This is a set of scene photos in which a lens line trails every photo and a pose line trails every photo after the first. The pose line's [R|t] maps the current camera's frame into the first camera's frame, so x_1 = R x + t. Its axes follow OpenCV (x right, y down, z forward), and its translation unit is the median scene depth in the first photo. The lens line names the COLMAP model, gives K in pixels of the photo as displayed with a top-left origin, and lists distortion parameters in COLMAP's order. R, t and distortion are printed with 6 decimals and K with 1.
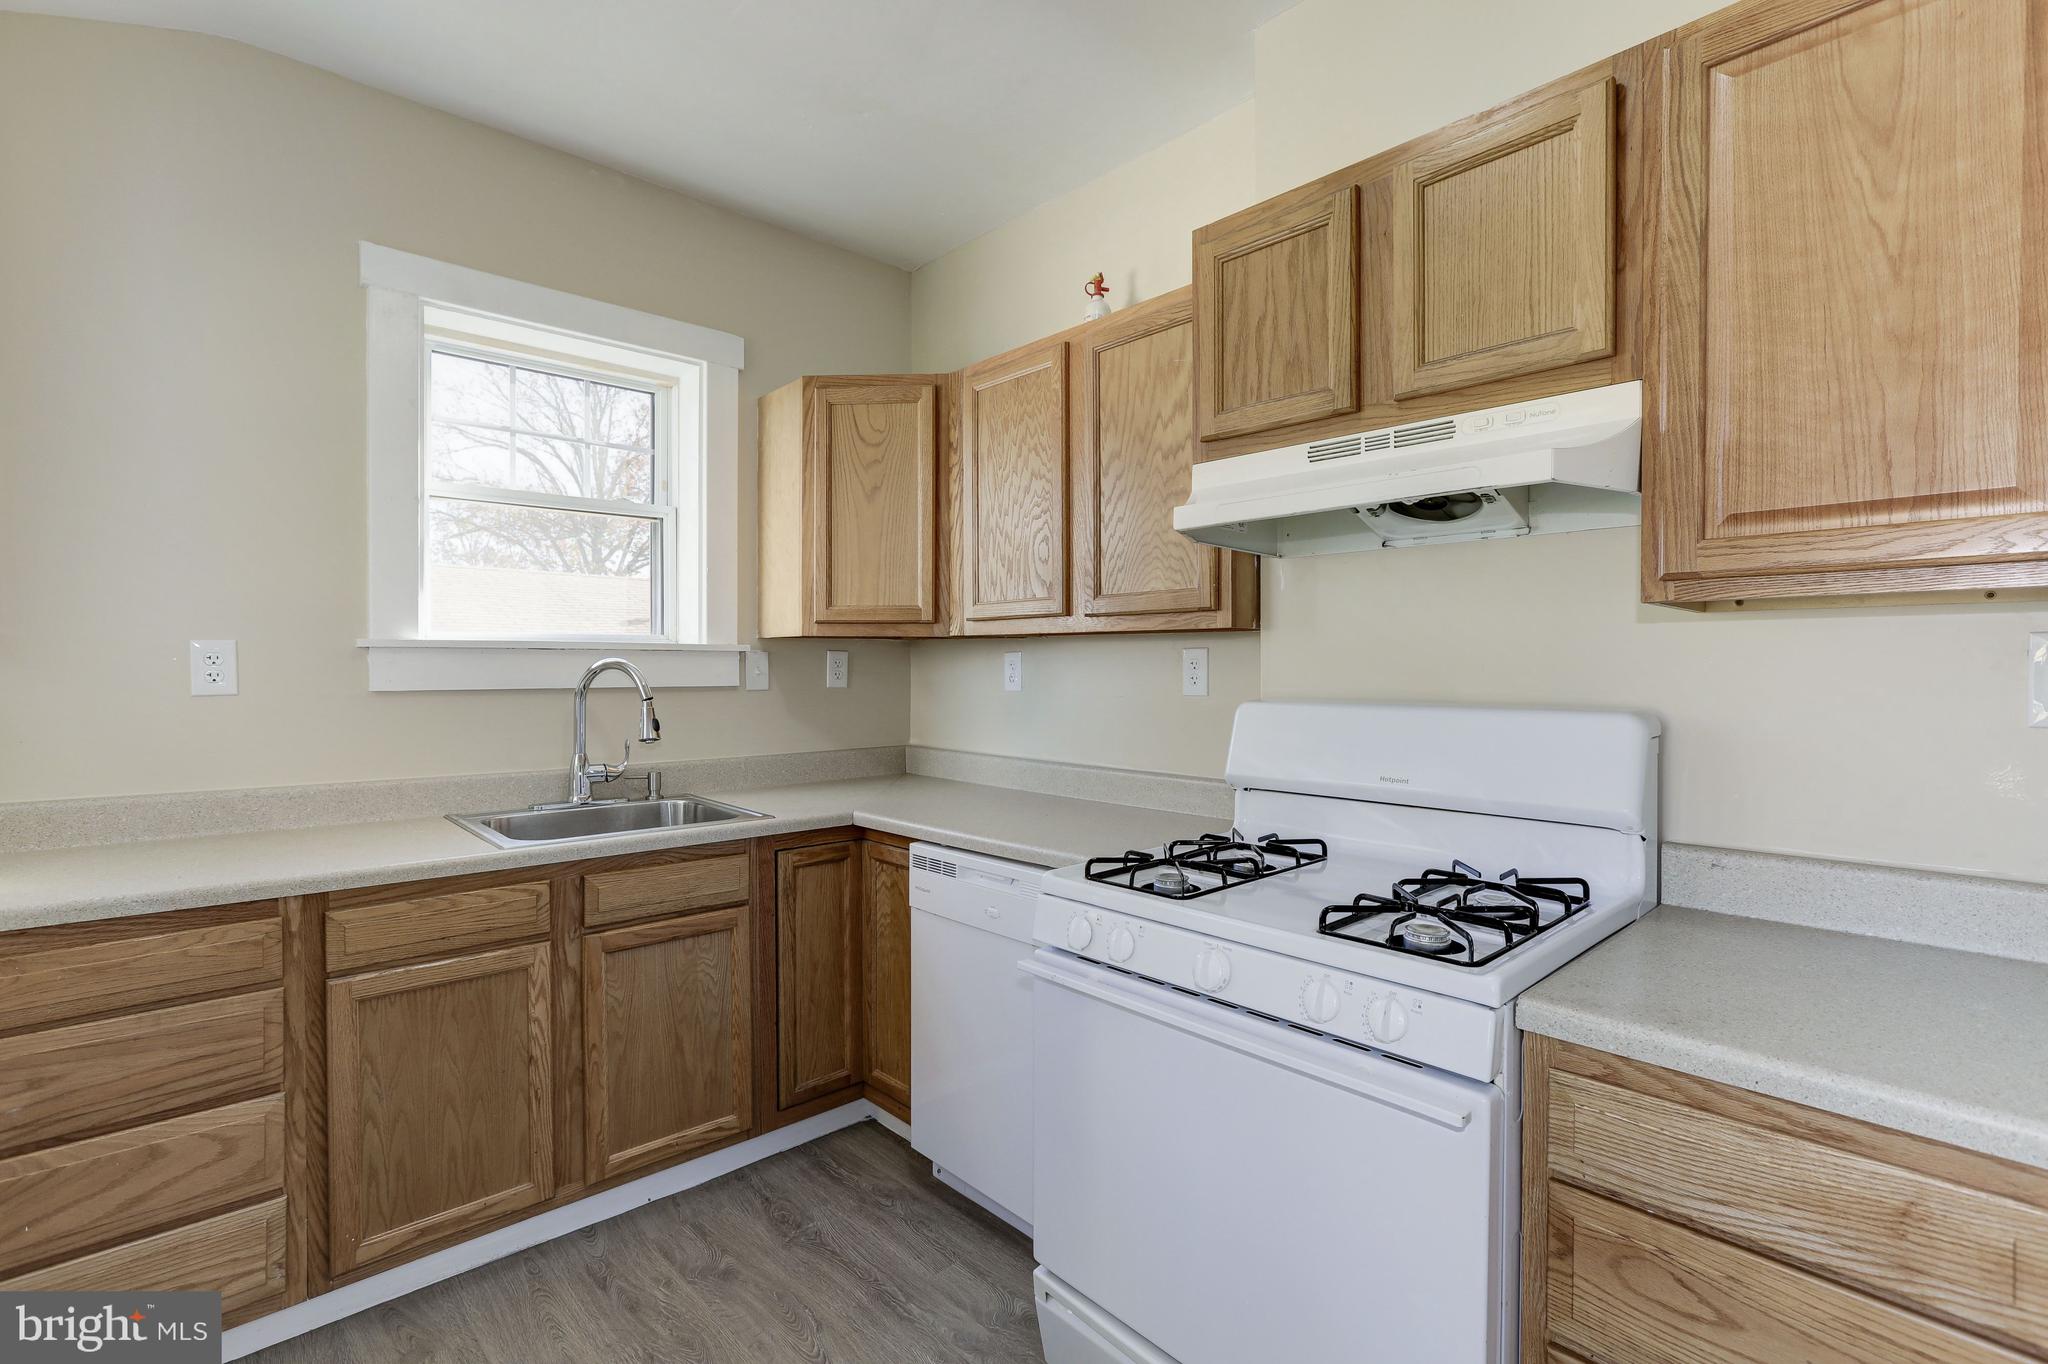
lens RADIAL K [[924.8, 0, 1019.3], [0, 924.8, 681.7], [0, 0, 1]] dist [-0.028383, 0.013930]
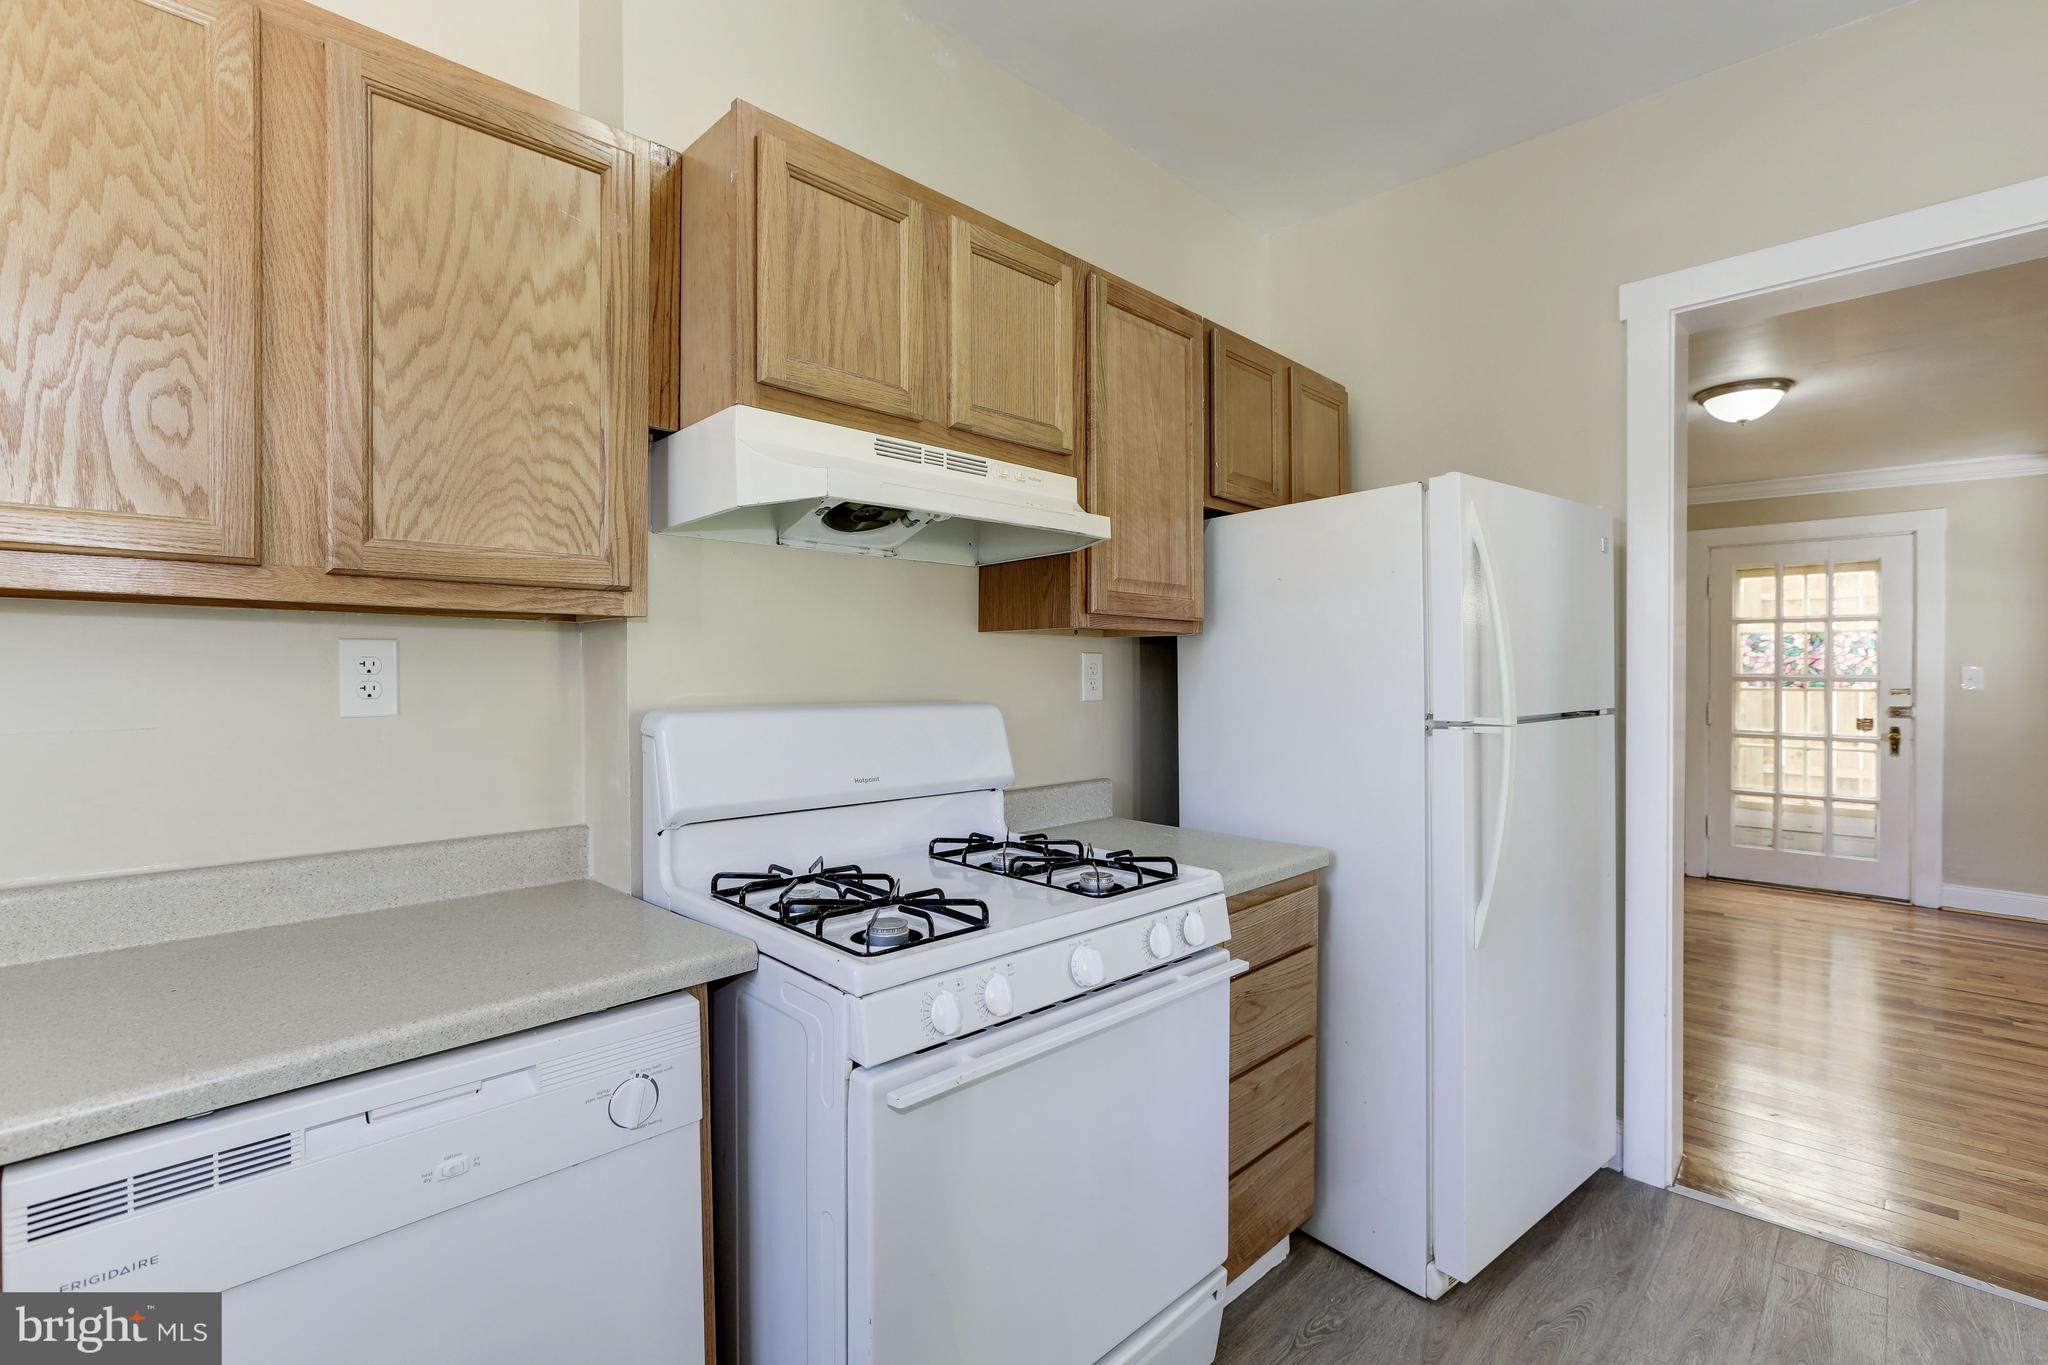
lens RADIAL K [[924.8, 0, 1041.9], [0, 924.8, 687.3], [0, 0, 1]] dist [-0.028383, 0.013930]
pose [[-0.036140, -0.005097, 0.999334, -0.527692], [0.025011, 0.999669, 0.006003, 0.000809], [-0.999034, 0.025212, -0.036000, 0.711843]]
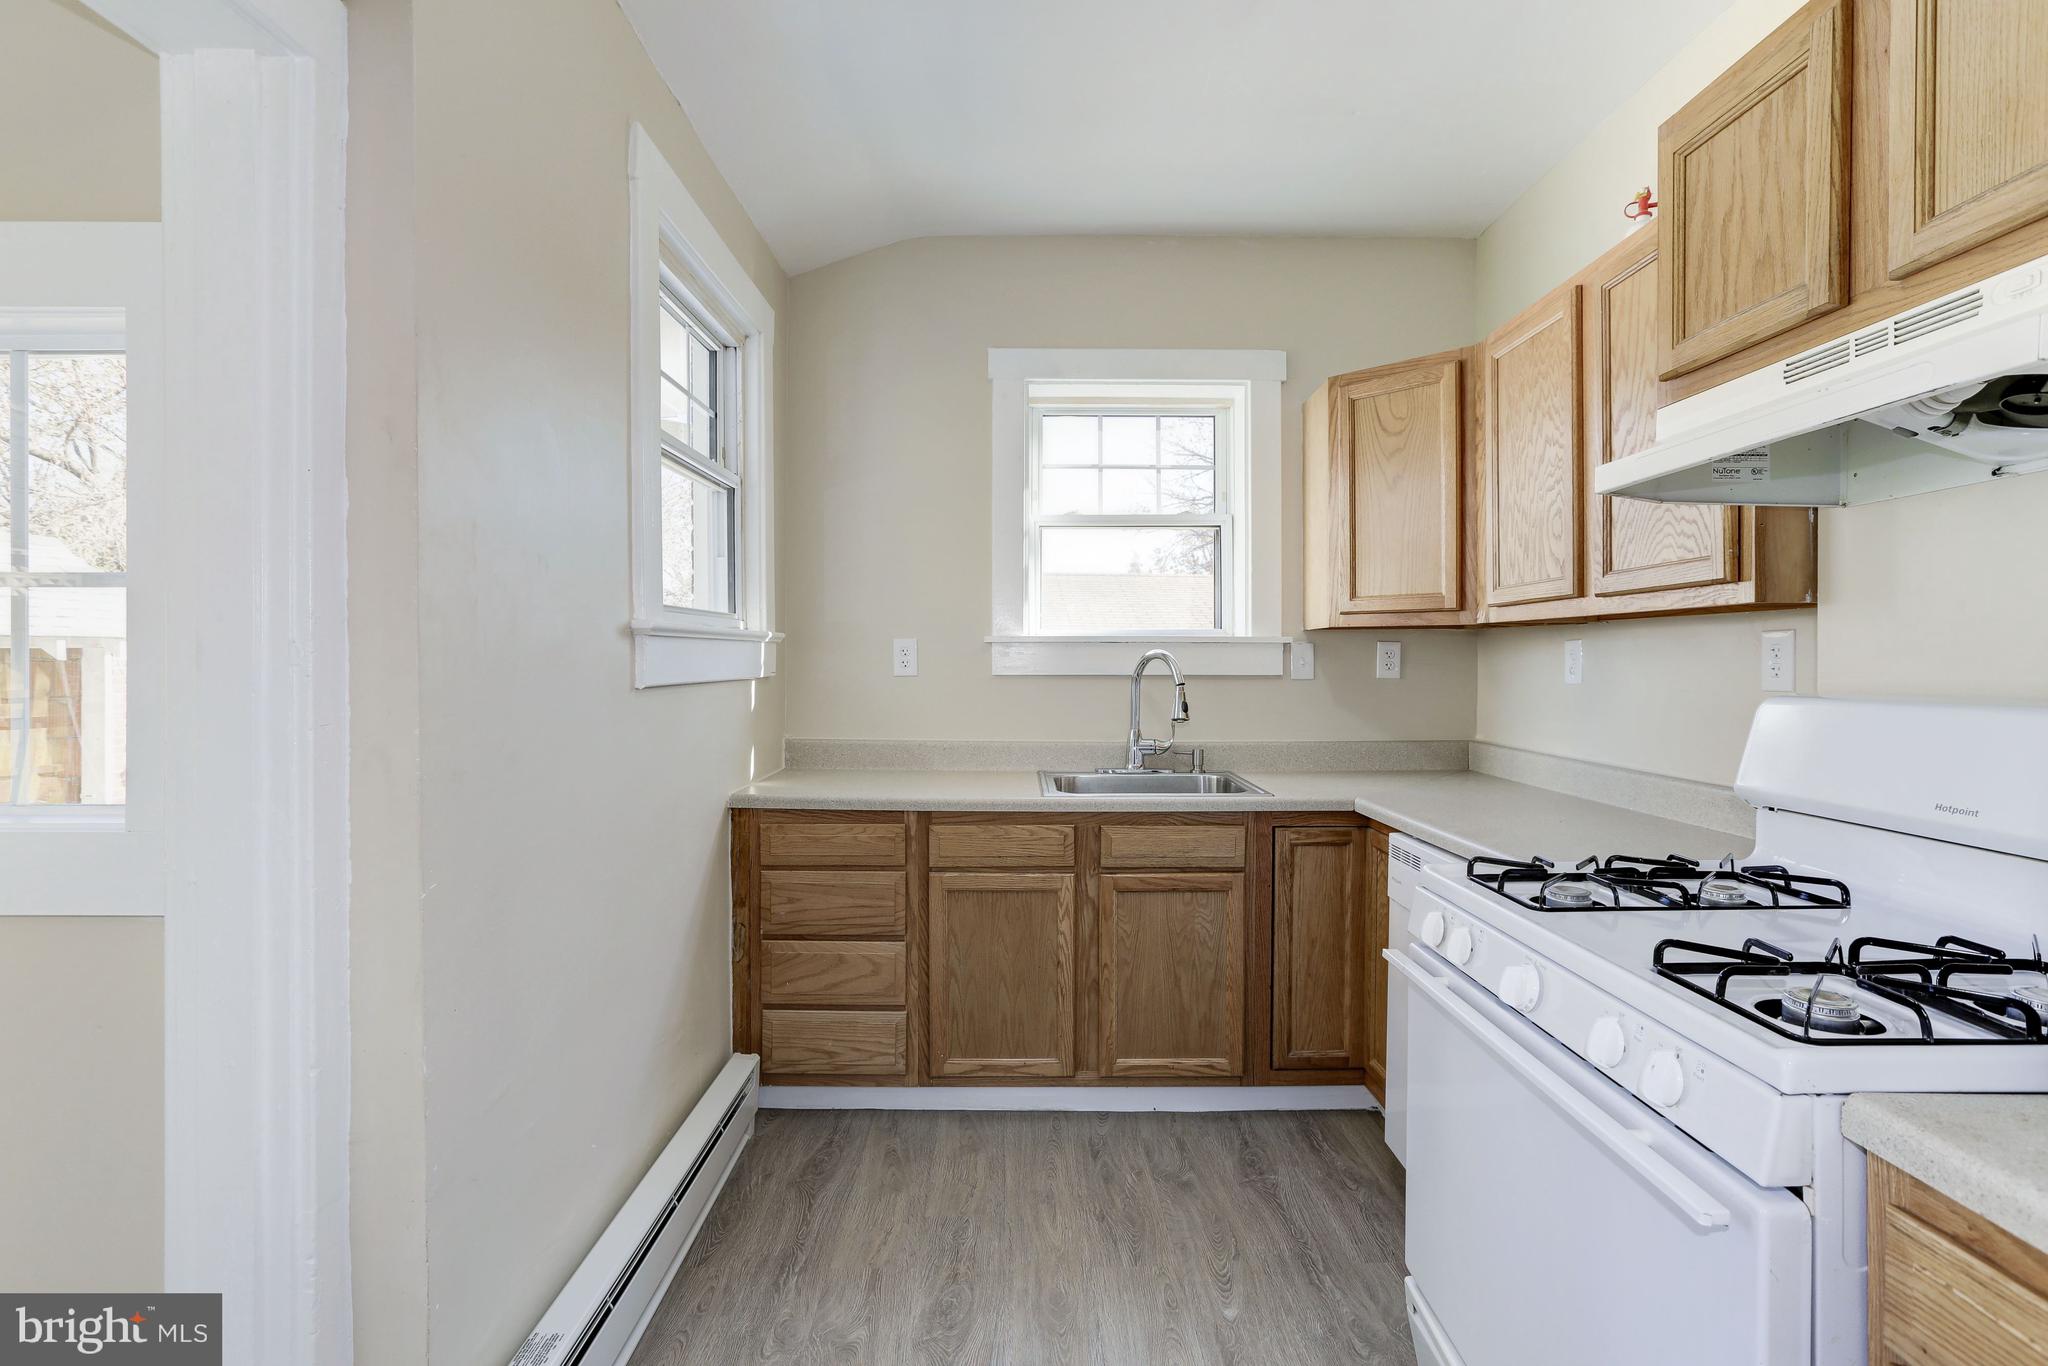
lens RADIAL K [[924.8, 0, 1049.1], [0, 924.8, 674.5], [0, 0, 1]] dist [-0.028383, 0.013930]
pose [[0.751602, 0.009080, -0.659554, 0.292500], [-0.012224, 0.999925, -0.000163, 0.009949], [0.659503, 0.008185, 0.751657, 0.018253]]
